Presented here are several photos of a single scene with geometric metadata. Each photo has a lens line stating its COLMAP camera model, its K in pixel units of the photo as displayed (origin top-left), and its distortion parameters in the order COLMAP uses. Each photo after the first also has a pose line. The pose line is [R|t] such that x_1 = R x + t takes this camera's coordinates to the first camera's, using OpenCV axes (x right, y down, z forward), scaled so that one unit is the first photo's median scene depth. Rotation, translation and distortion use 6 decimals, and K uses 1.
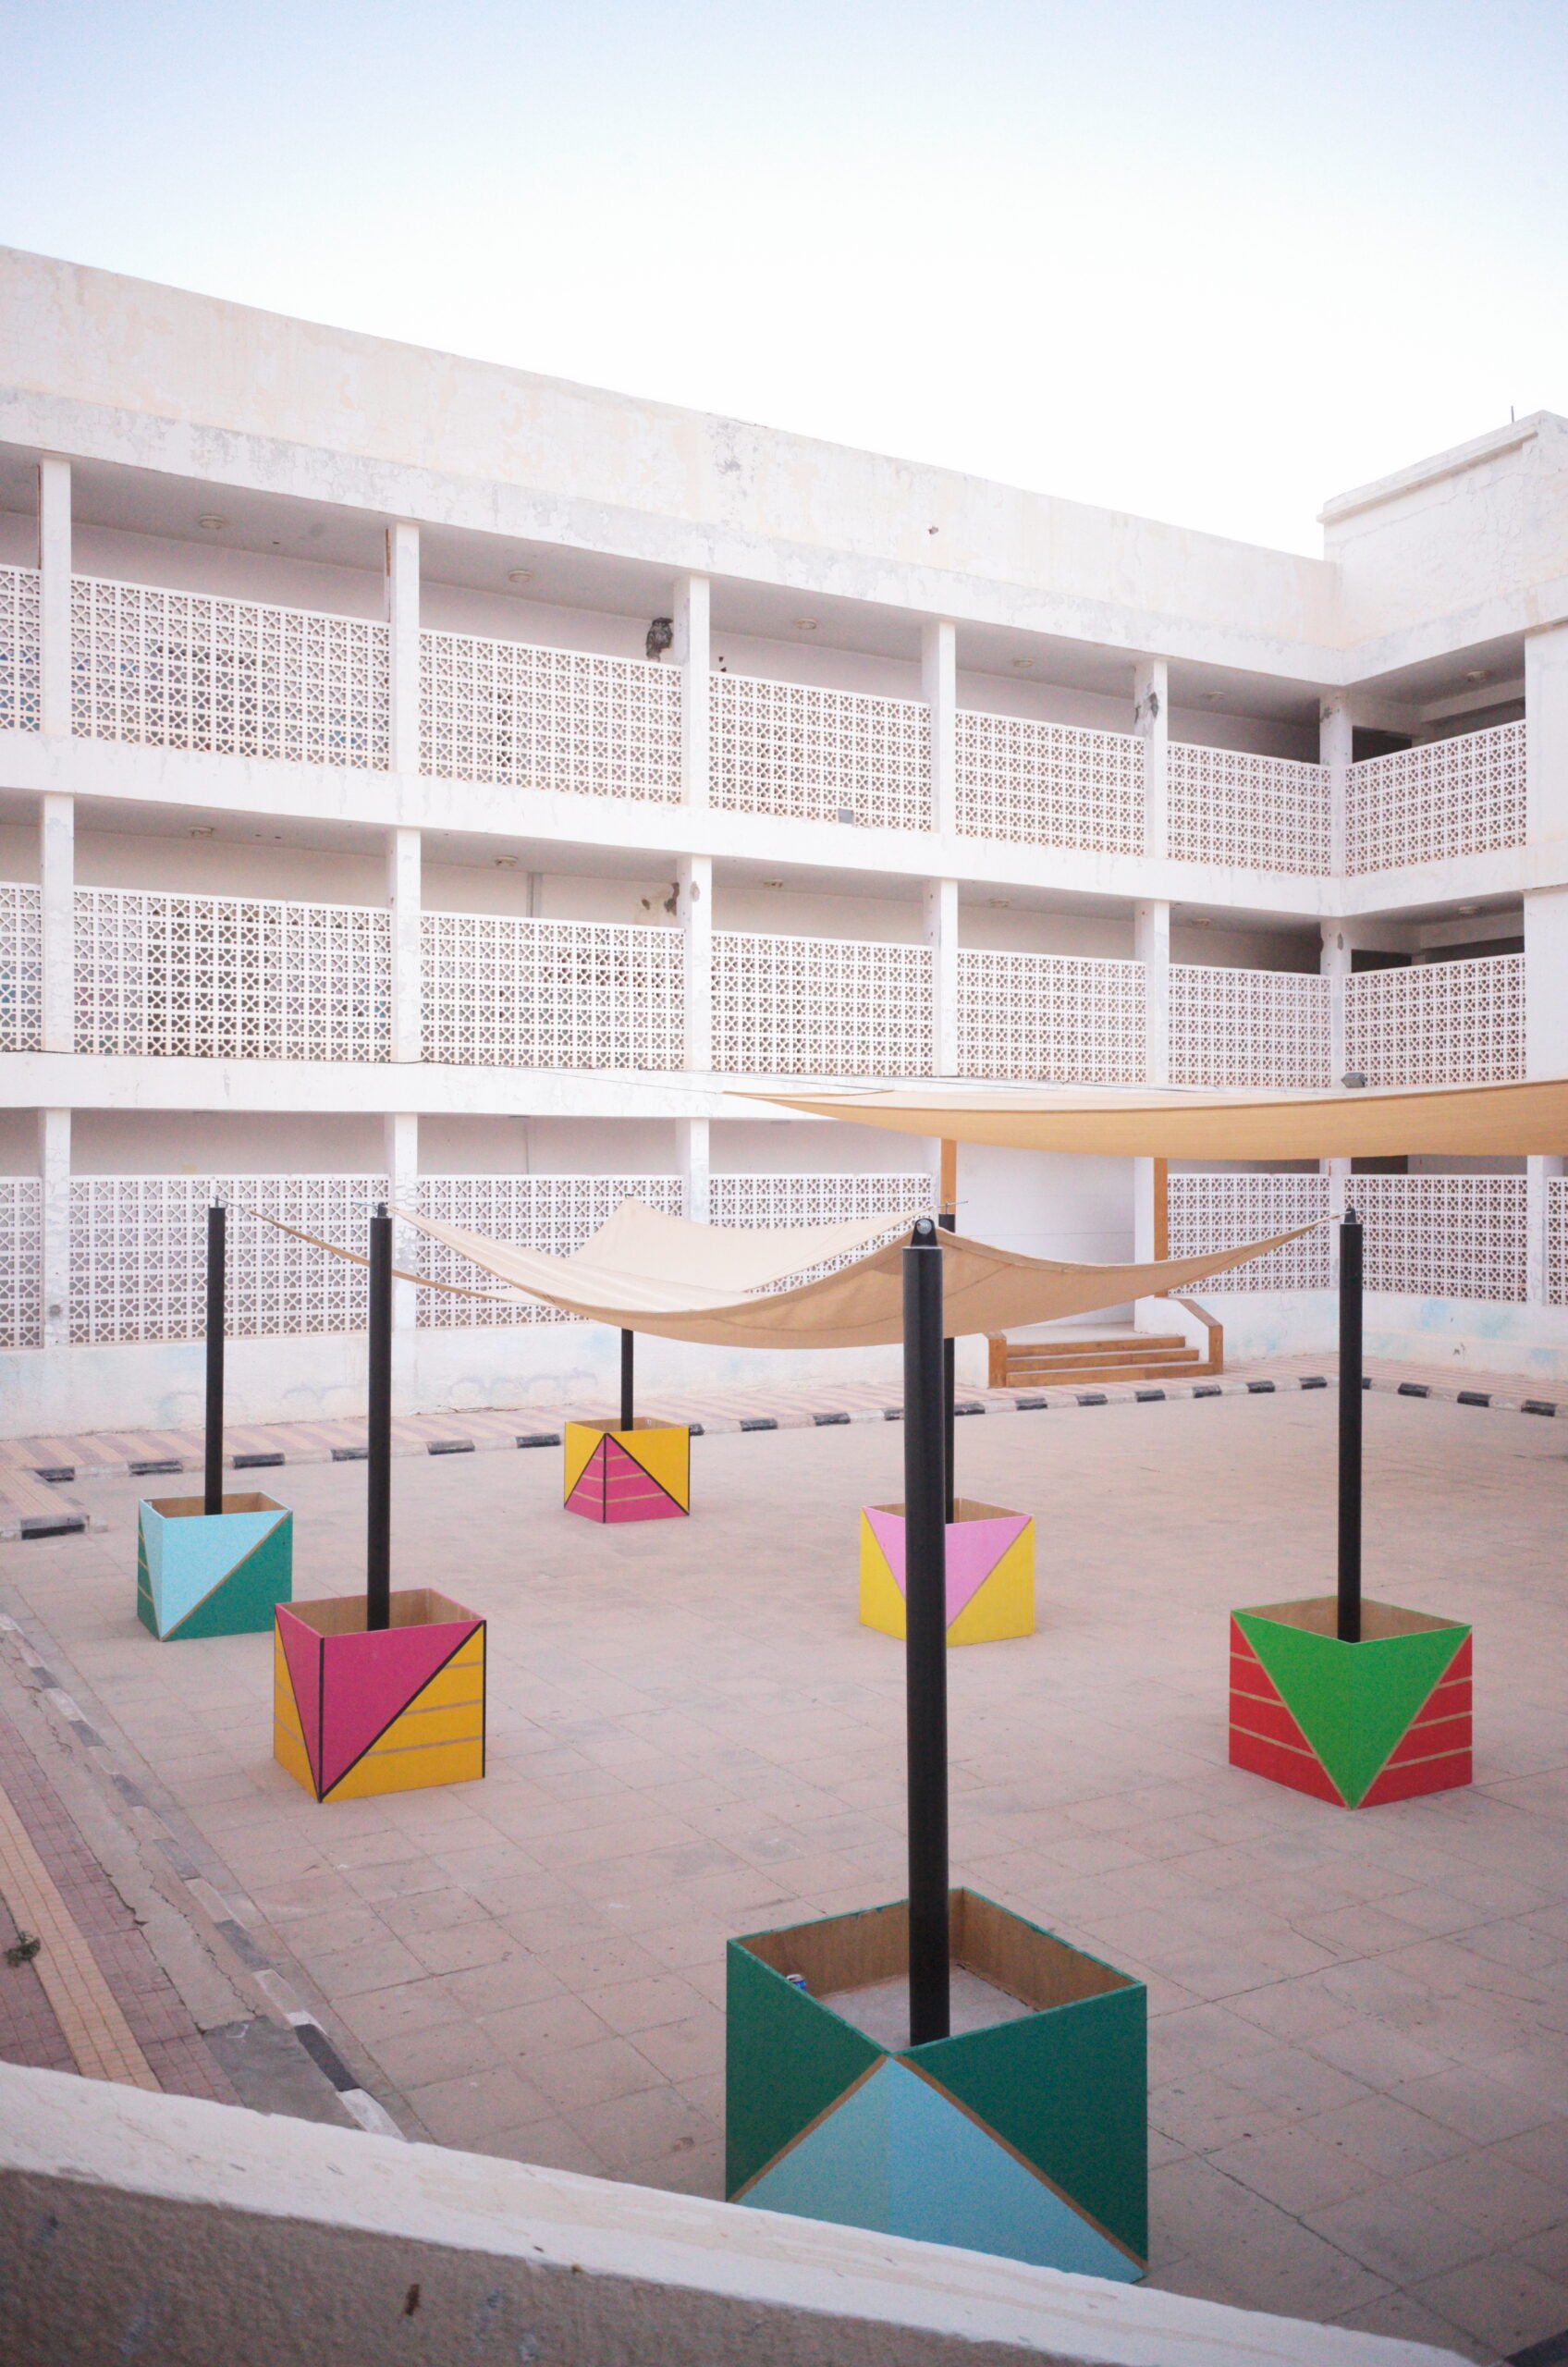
lens RADIAL K [[1875.8, 0, 784.0], [0, 1875.8, 1183.5], [0, 0, 1]] dist [-0.010364, 0.015986]
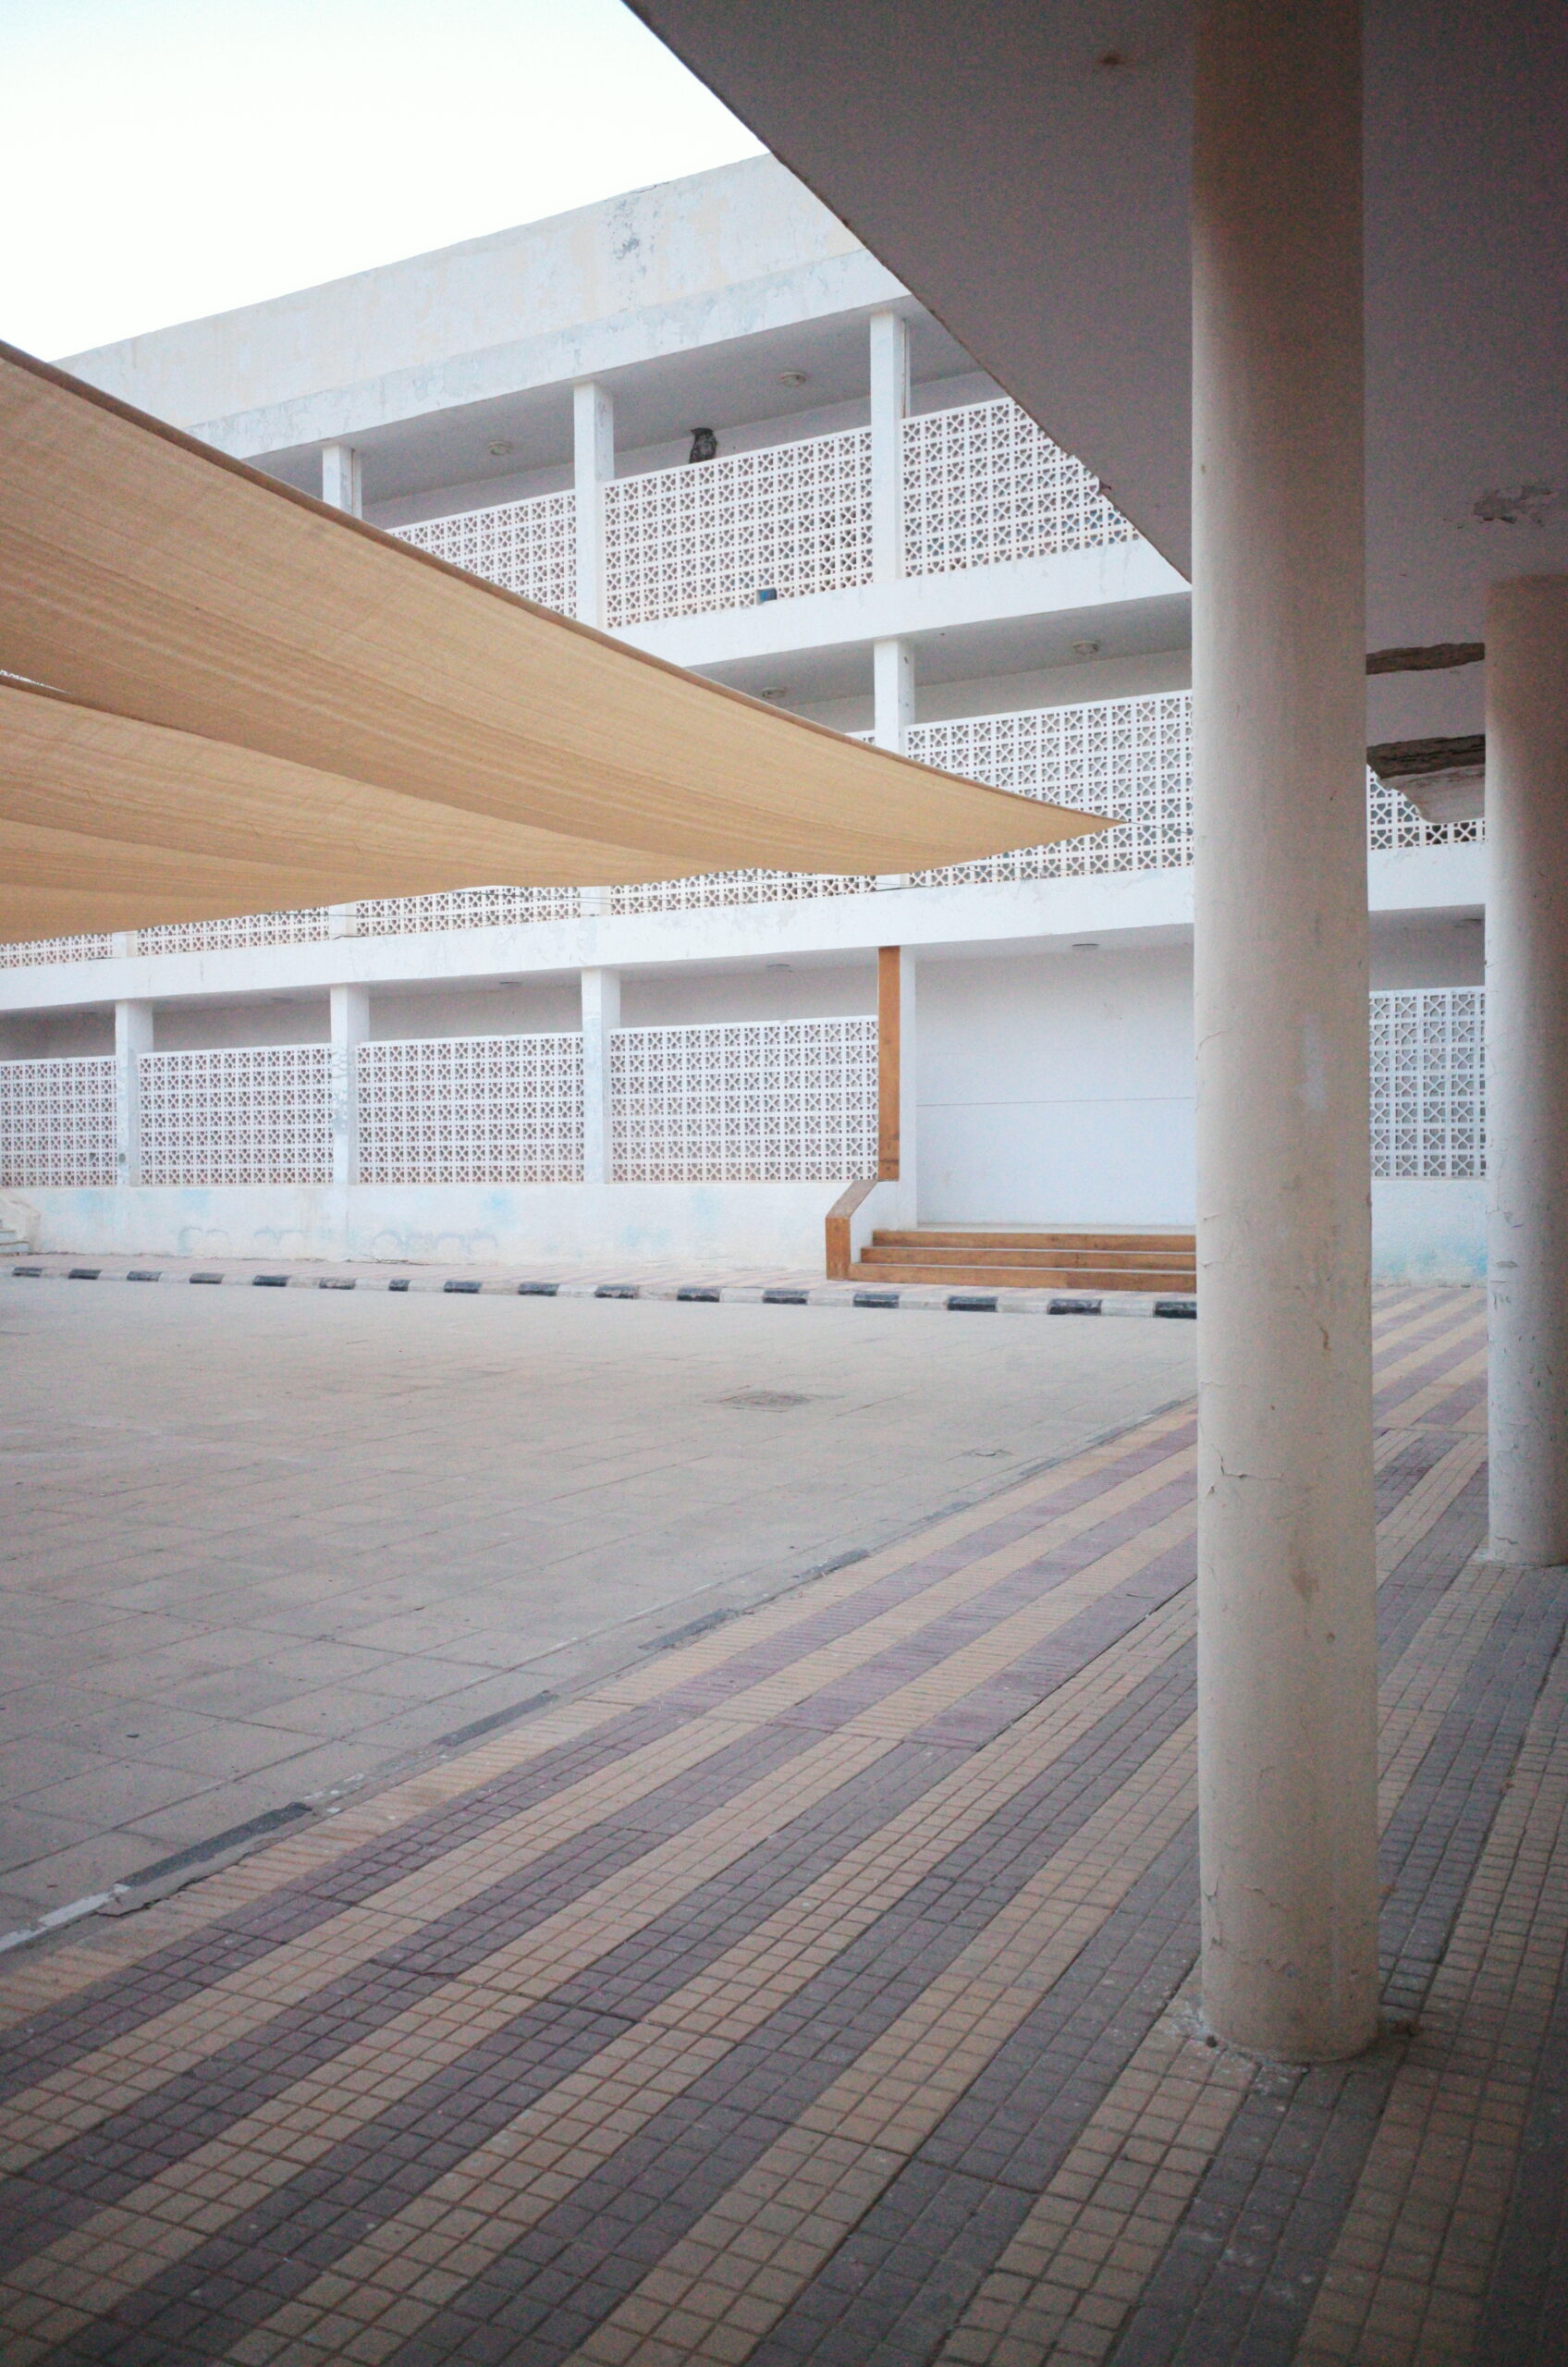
lens RADIAL K [[1892.7, 0, 784.0], [0, 1892.7, 1183.5], [0, 0, 1]] dist [-0.010431, 0.014164]
pose [[0.523538, 0.007343, -0.851971, 0.740743], [0.008624, 0.999866, 0.013918, 0.054609], [0.851959, -0.014634, 0.523405, 0.540444]]
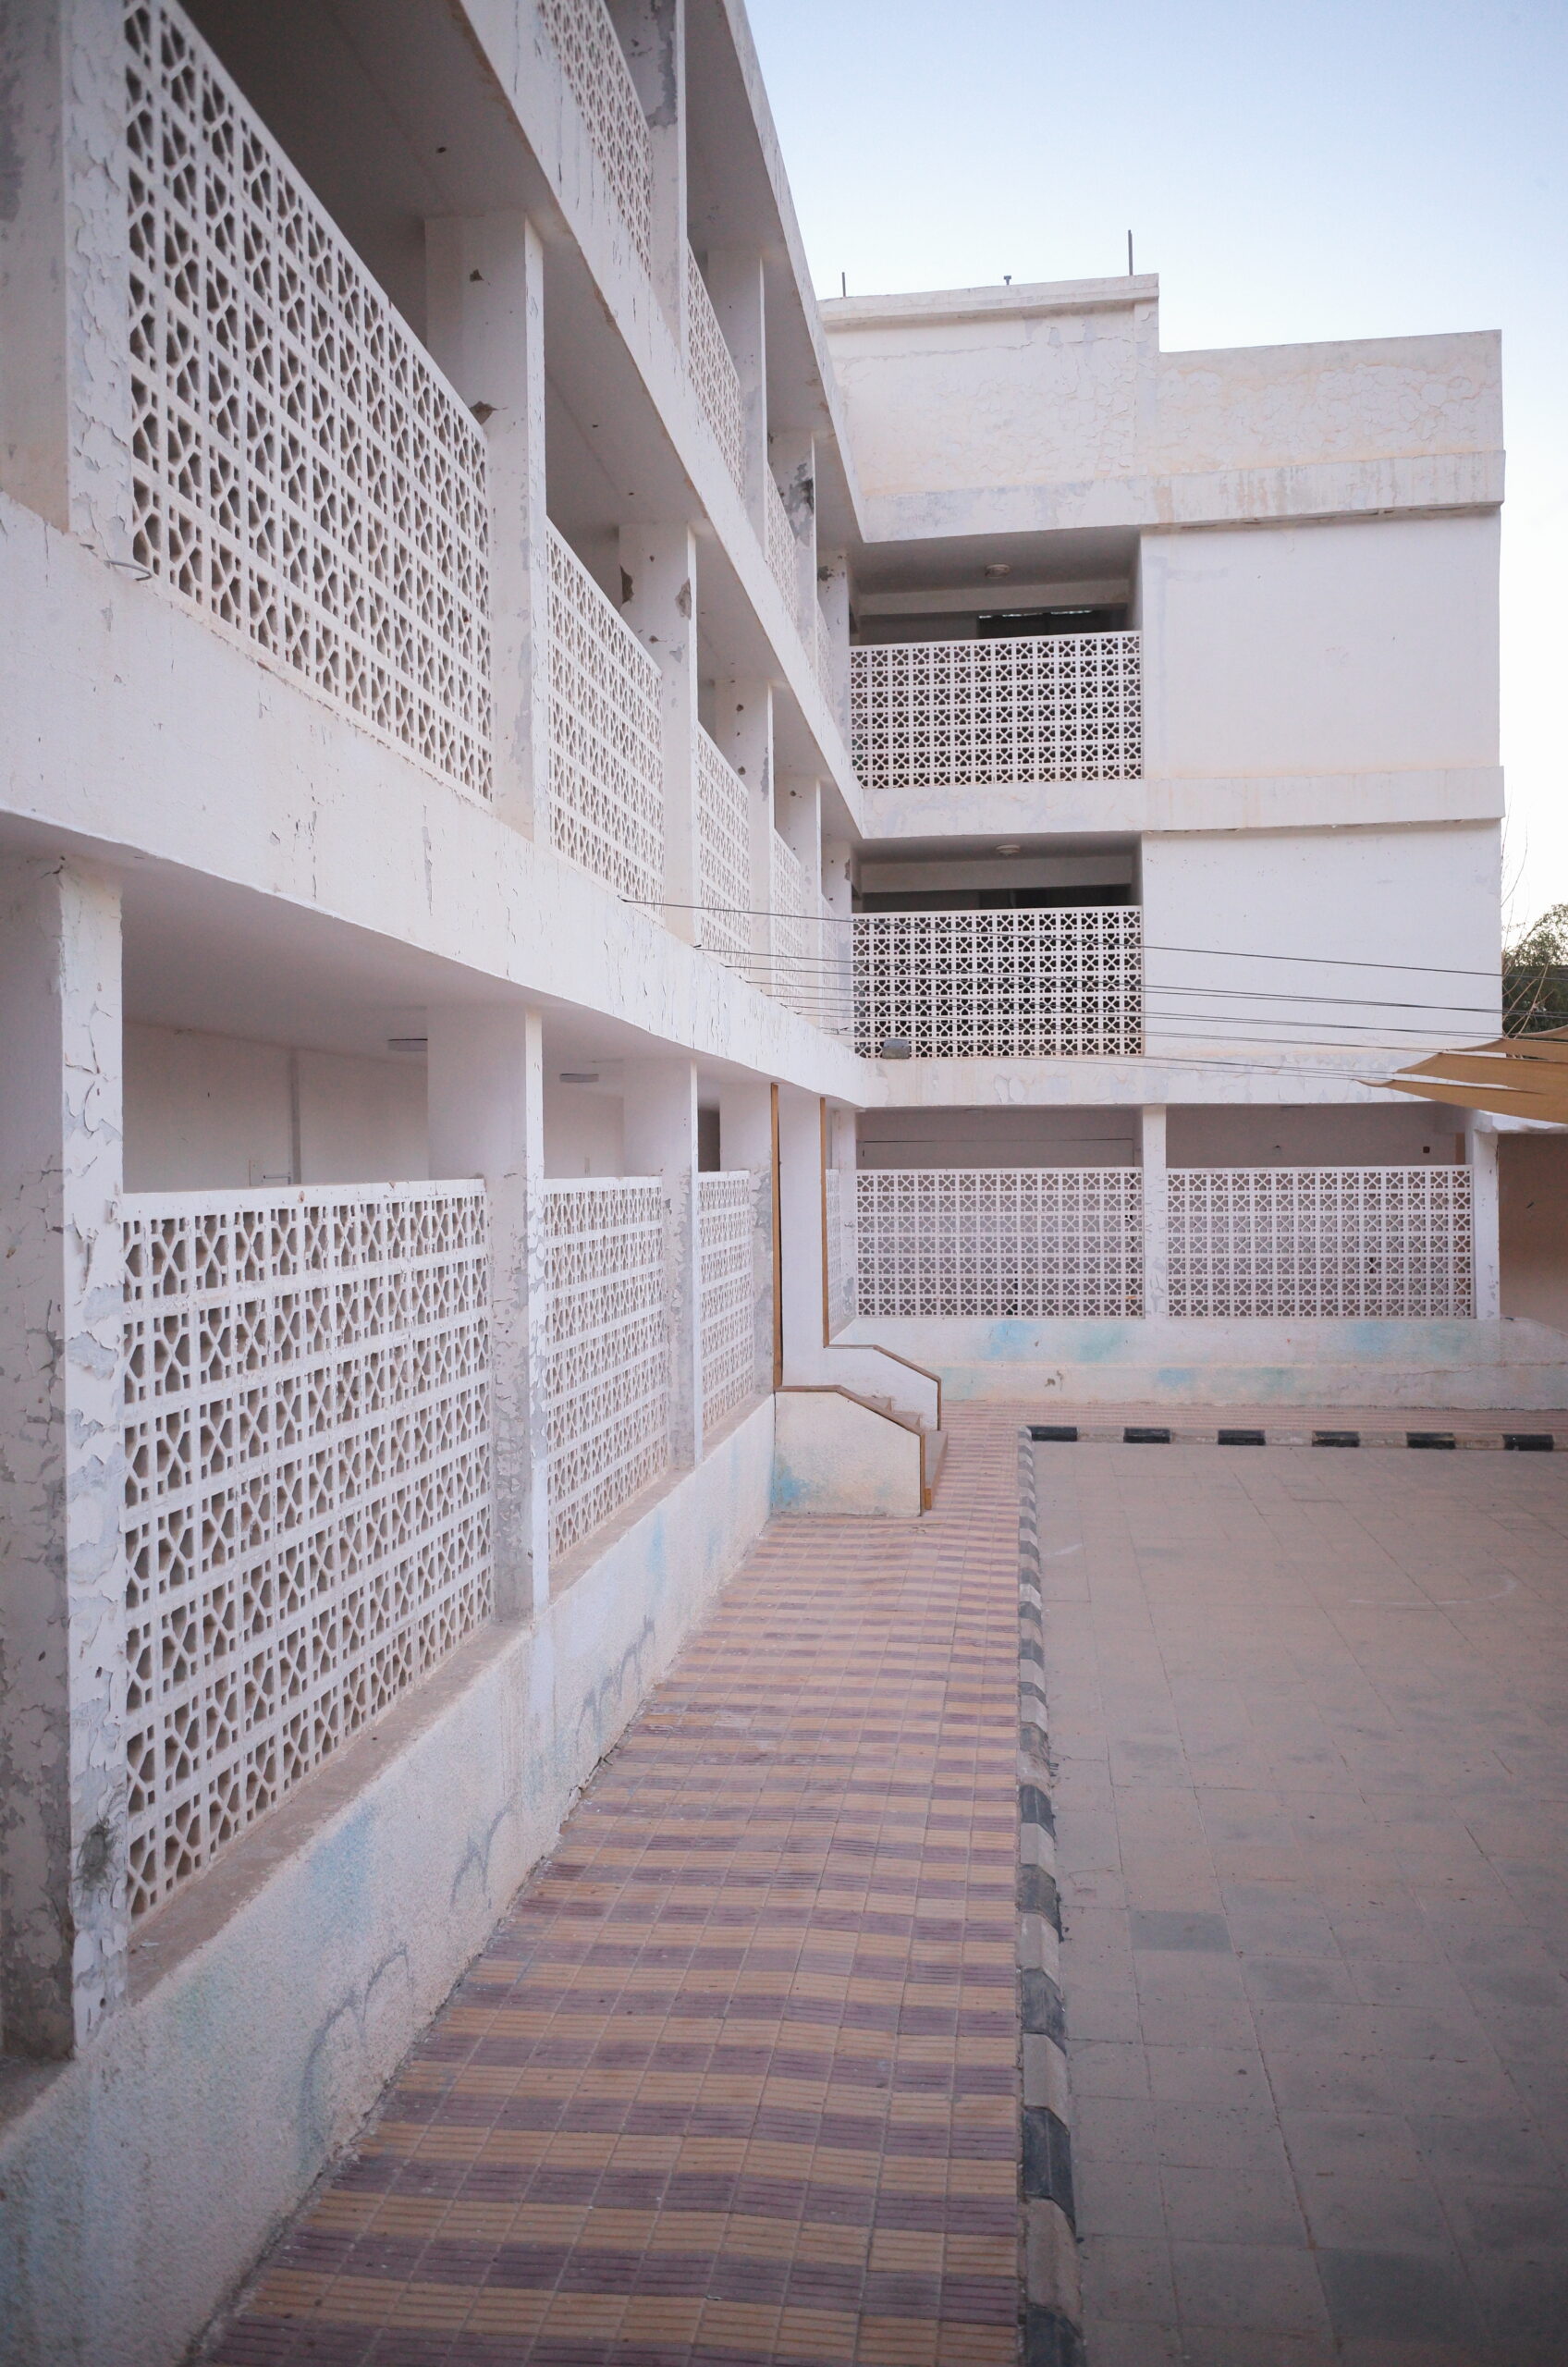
lens RADIAL K [[1879.2, 0, 784.0], [0, 1879.2, 1183.5], [0, 0, 1]] dist [-0.011724, 0.018600]
pose [[0.609577, -0.014256, 0.792599, -0.390516], [0.016120, 0.999854, 0.005586, -0.004613], [-0.792563, 0.009372, 0.609718, 0.625353]]
